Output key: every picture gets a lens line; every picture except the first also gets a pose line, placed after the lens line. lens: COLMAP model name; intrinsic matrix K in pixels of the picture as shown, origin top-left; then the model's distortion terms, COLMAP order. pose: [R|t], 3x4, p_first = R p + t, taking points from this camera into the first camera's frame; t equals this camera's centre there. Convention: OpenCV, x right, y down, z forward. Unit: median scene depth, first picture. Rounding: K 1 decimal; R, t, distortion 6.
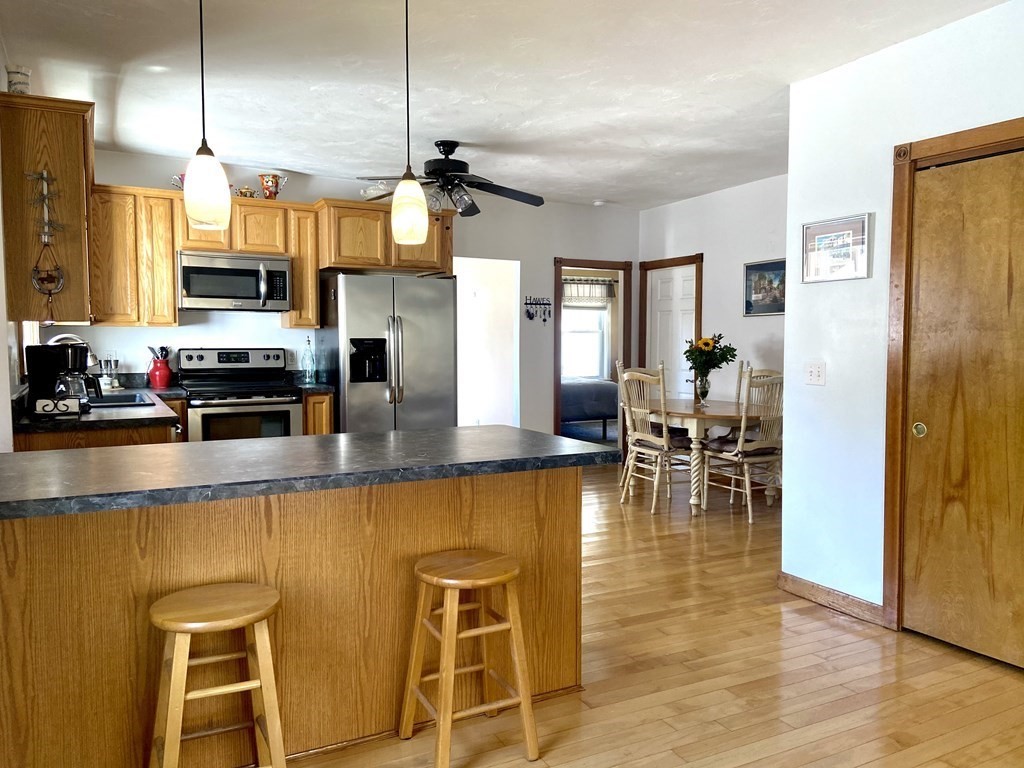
lens RADIAL K [[778.3, 0, 512.9], [0, 778.3, 381.0], [0, 0, 1]] dist [0.042564, -0.007690]
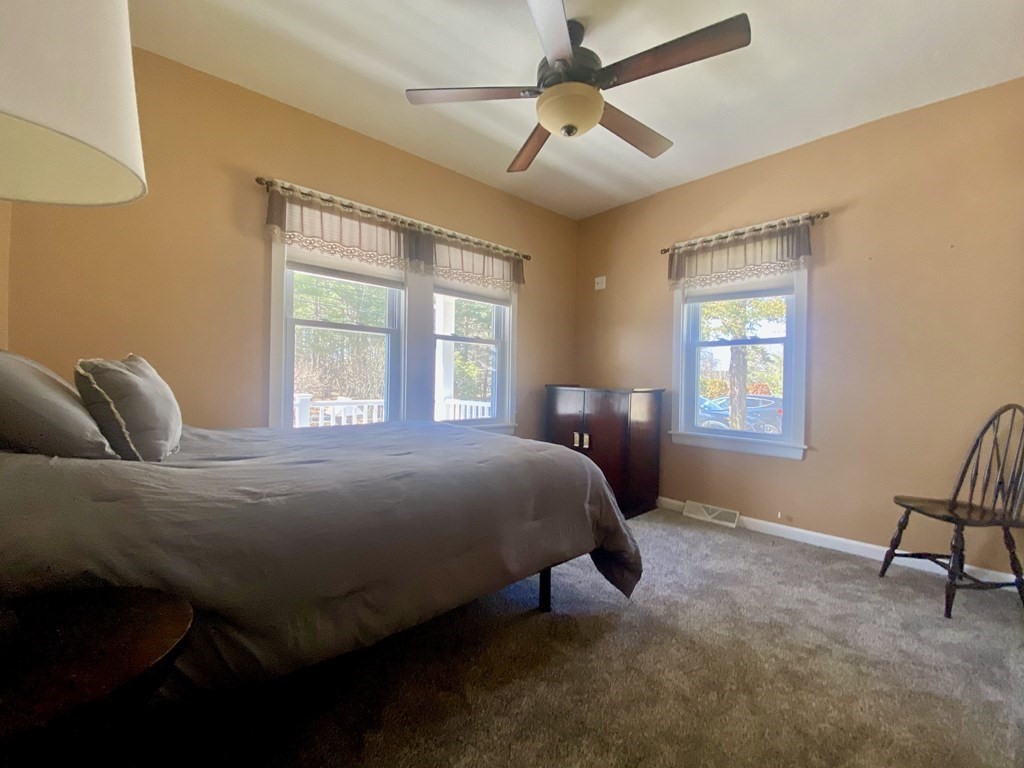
lens RADIAL K [[424.7, 0, 512.7], [0, 424.7, 387.9], [0, 0, 1]] dist [-0.001006, -0.000306]
pose [[0.975780, 0.010905, 0.218482, 0.051611], [0.001087, 0.998503, -0.054695, -0.010339], [-0.218751, 0.053608, 0.974307, 0.677653]]
